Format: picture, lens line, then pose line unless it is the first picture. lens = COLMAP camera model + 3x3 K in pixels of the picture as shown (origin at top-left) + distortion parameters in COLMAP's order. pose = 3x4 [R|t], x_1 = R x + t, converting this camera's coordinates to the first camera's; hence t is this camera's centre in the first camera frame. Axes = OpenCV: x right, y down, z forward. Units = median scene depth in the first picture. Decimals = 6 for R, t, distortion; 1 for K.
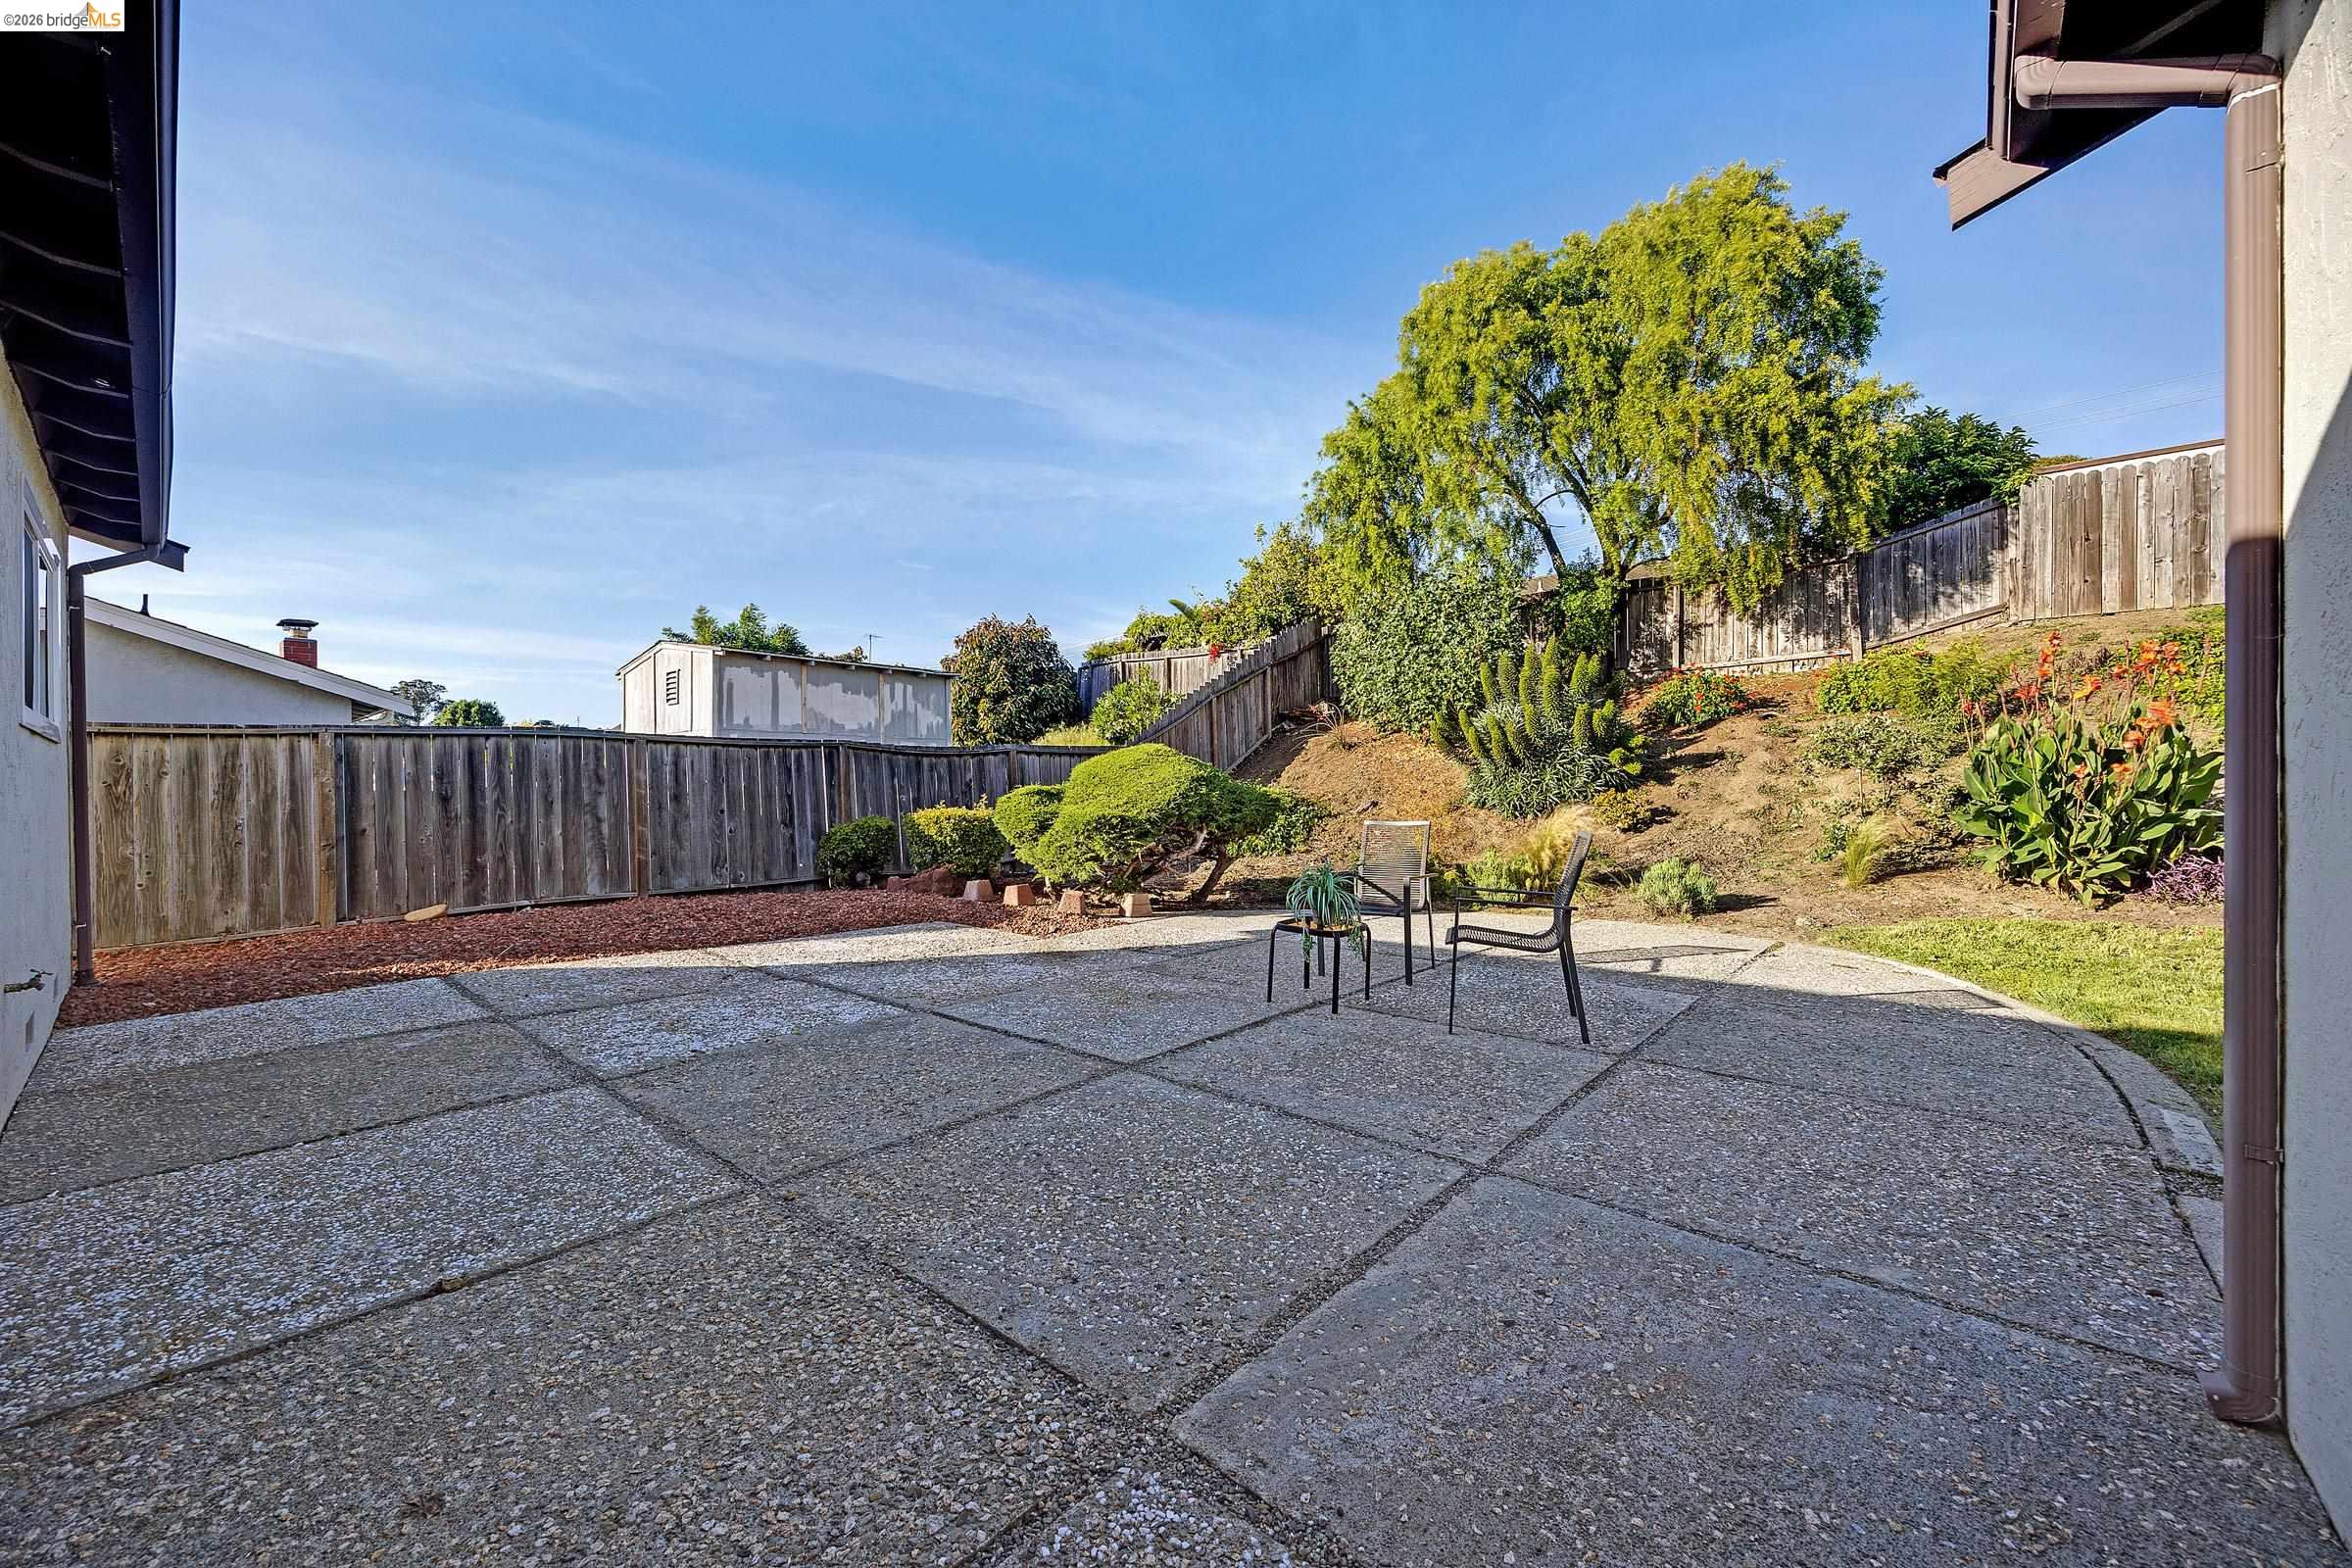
lens RADIAL K [[912.7, 0, 1179.5], [0, 912.7, 794.7], [0, 0, 1]] dist [-0.000351, 0.000030]
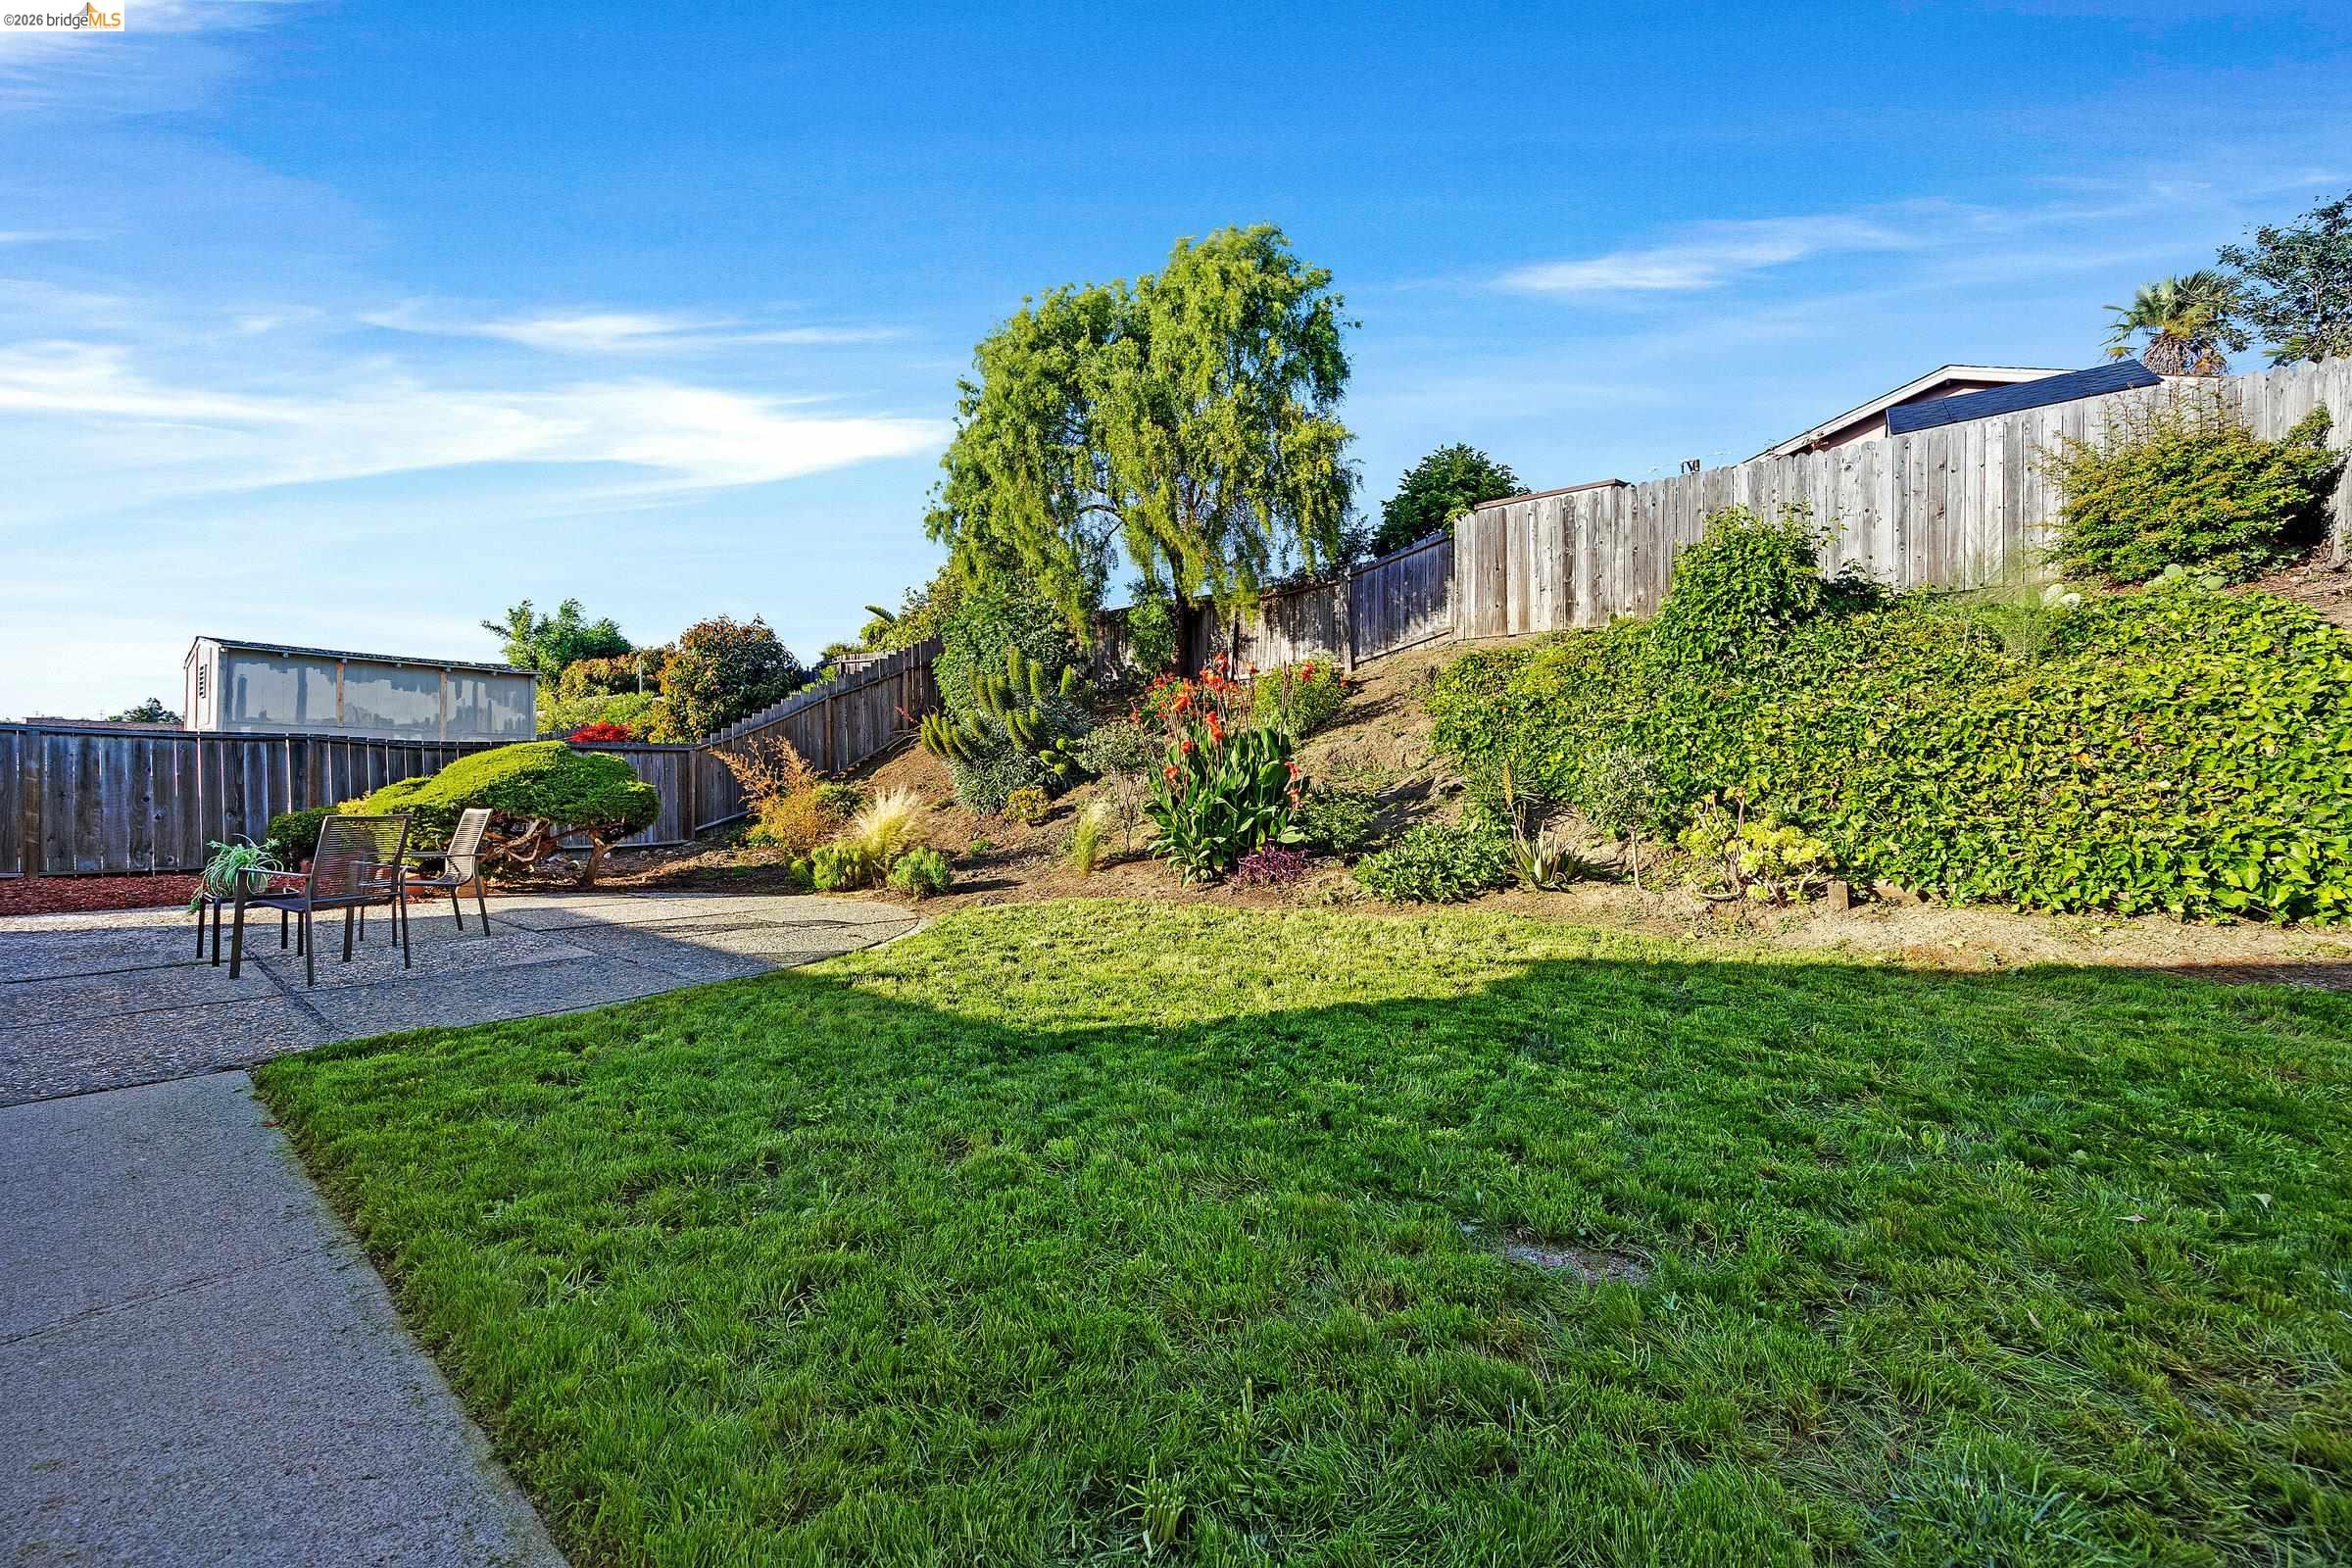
lens RADIAL K [[910.4, 0, 1177.1], [0, 910.4, 780.6], [0, 0, 1]] dist [0.002670, 0.000176]
pose [[0.999353, 0.011262, 0.034157, 0.535020], [-0.010813, 0.999853, -0.013316, -0.001767], [-0.034302, 0.012938, 0.999328, -0.090075]]
